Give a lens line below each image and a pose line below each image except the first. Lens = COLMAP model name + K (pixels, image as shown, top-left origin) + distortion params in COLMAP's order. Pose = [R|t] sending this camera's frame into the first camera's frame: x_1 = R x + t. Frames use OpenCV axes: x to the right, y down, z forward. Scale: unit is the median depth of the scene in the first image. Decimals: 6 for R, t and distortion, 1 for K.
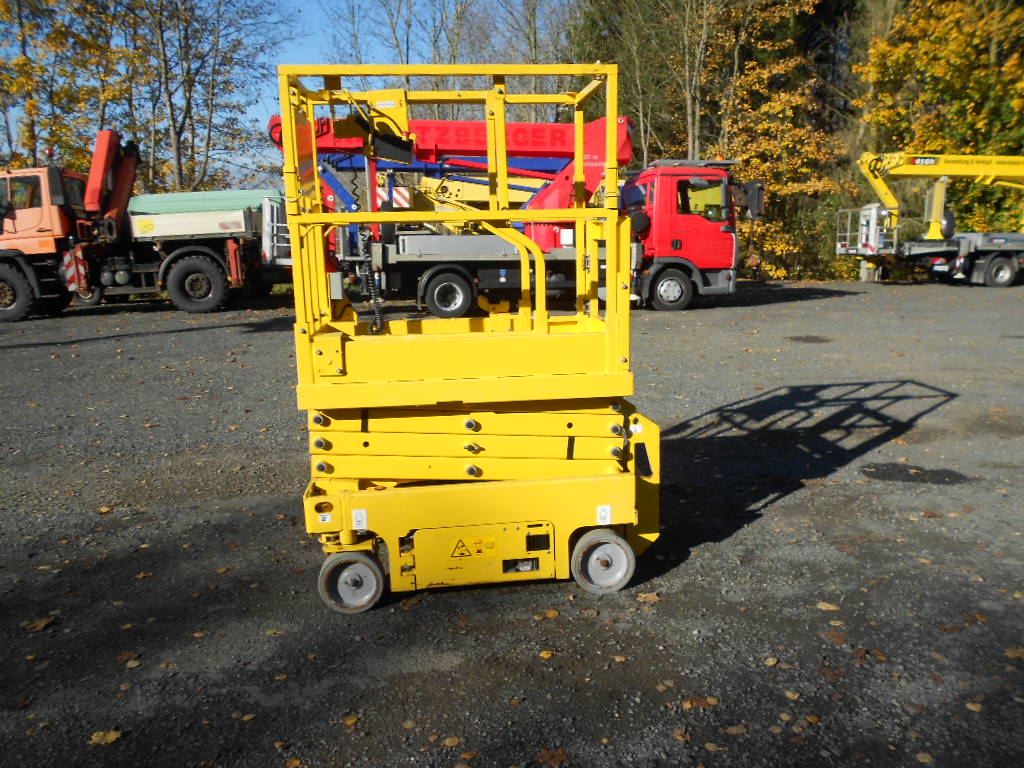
lens RADIAL K [[790.7, 0, 513.4], [0, 790.7, 390.0], [0, 0, 1]] dist [0.006608, -0.007941]
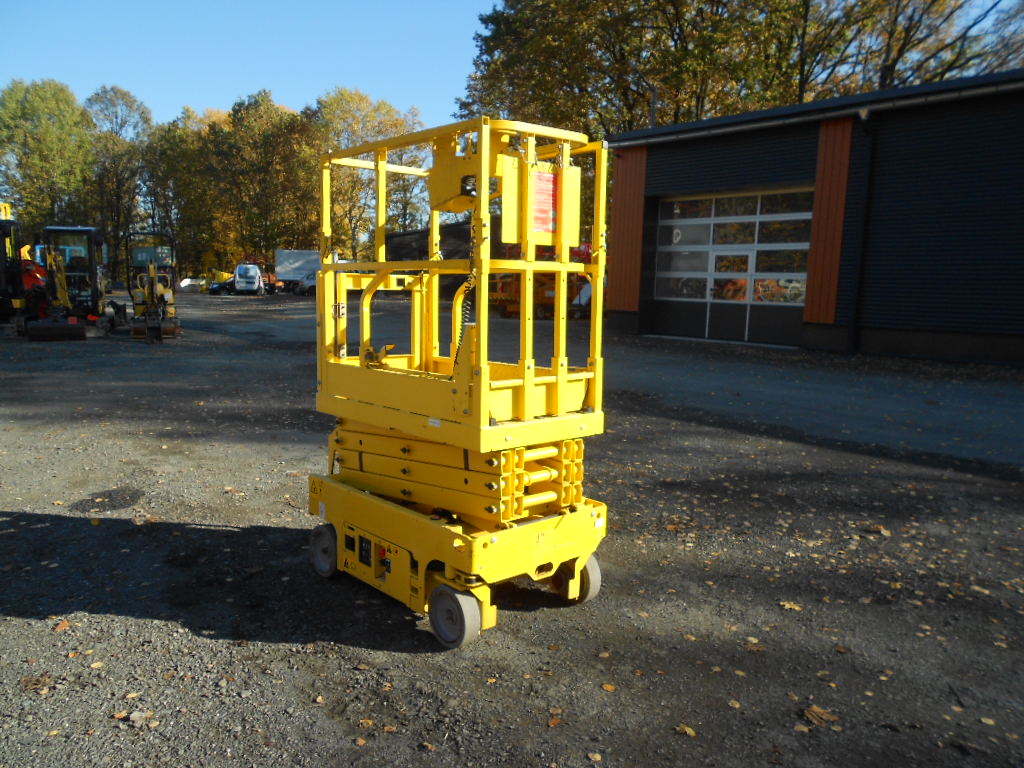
lens RADIAL K [[790.7, 0, 516.1], [0, 790.7, 389.5], [0, 0, 1]] dist [0.006608, -0.007941]
pose [[-0.588309, -0.080915, 0.804578, -0.225609], [0.159280, 0.963893, 0.213403, -0.059915], [-0.792794, 0.253700, -0.554179, 0.348637]]
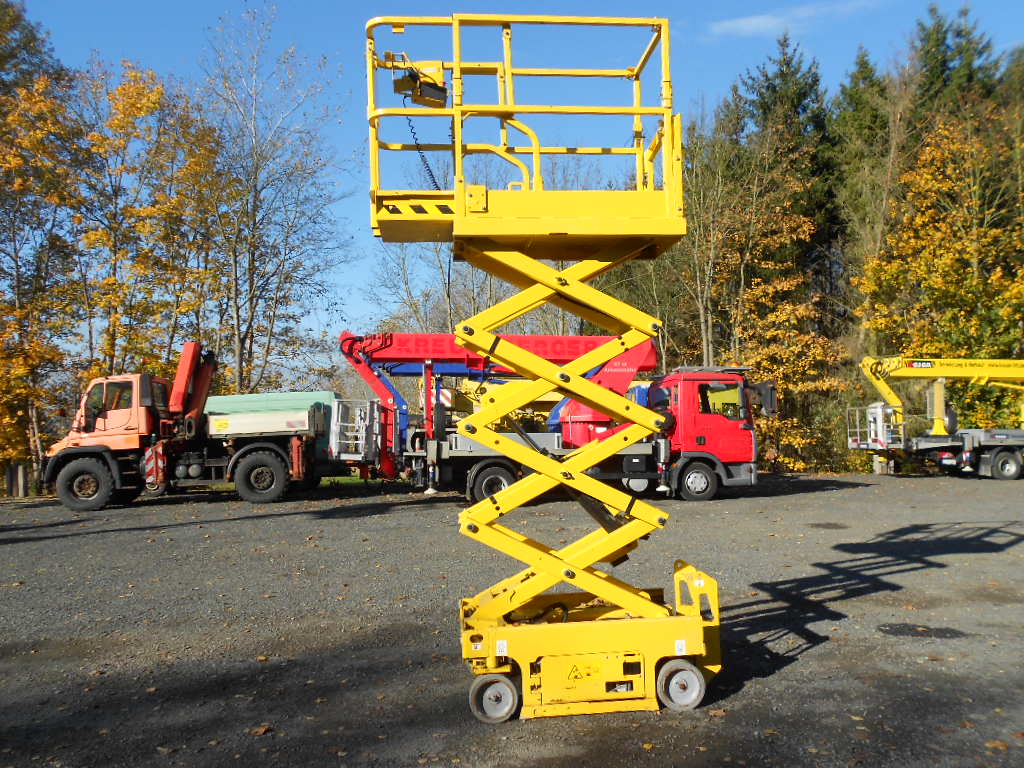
lens RADIAL K [[790.7, 0, 517.5], [0, 790.7, 404.0], [0, 0, 1]] dist [0.006608, -0.007941]
pose [[0.999869, -0.001525, -0.016136, -0.029923], [-0.002108, 0.974870, -0.222763, 0.011906], [0.016070, 0.222768, 0.974739, -0.086575]]
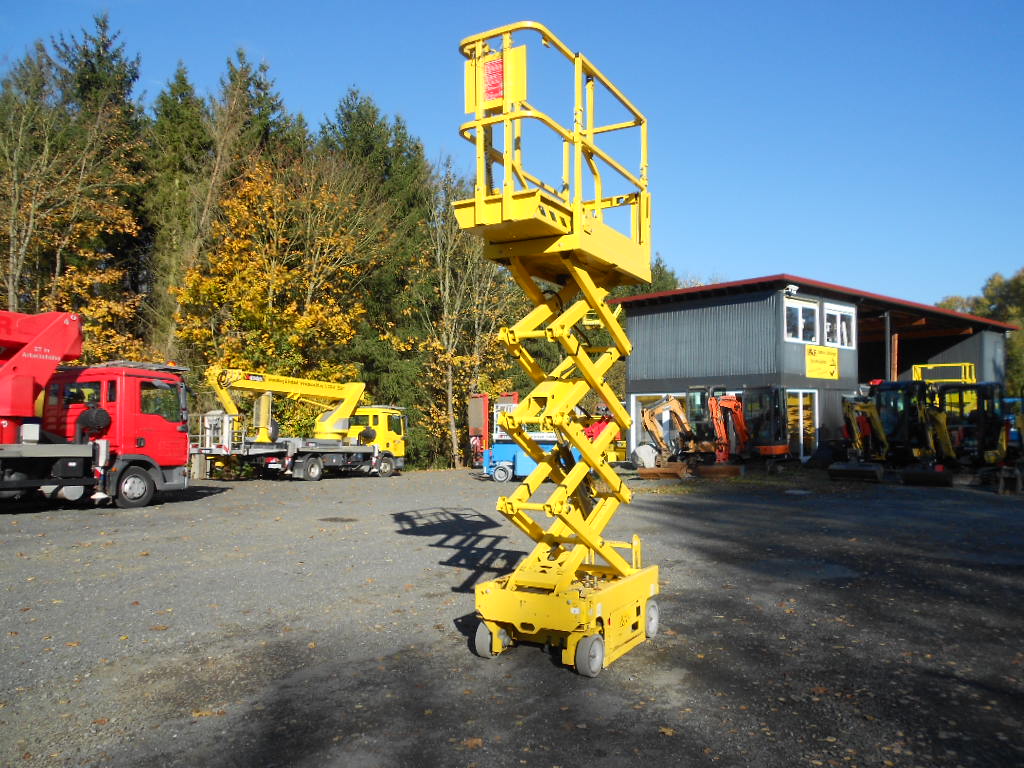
lens RADIAL K [[790.7, 0, 514.1], [0, 790.7, 400.3], [0, 0, 1]] dist [0.006608, -0.007941]
pose [[0.573408, 0.061605, 0.816950, -0.333187], [0.135218, 0.976377, -0.168535, -0.000366], [-0.808034, 0.207106, 0.551533, 0.036622]]
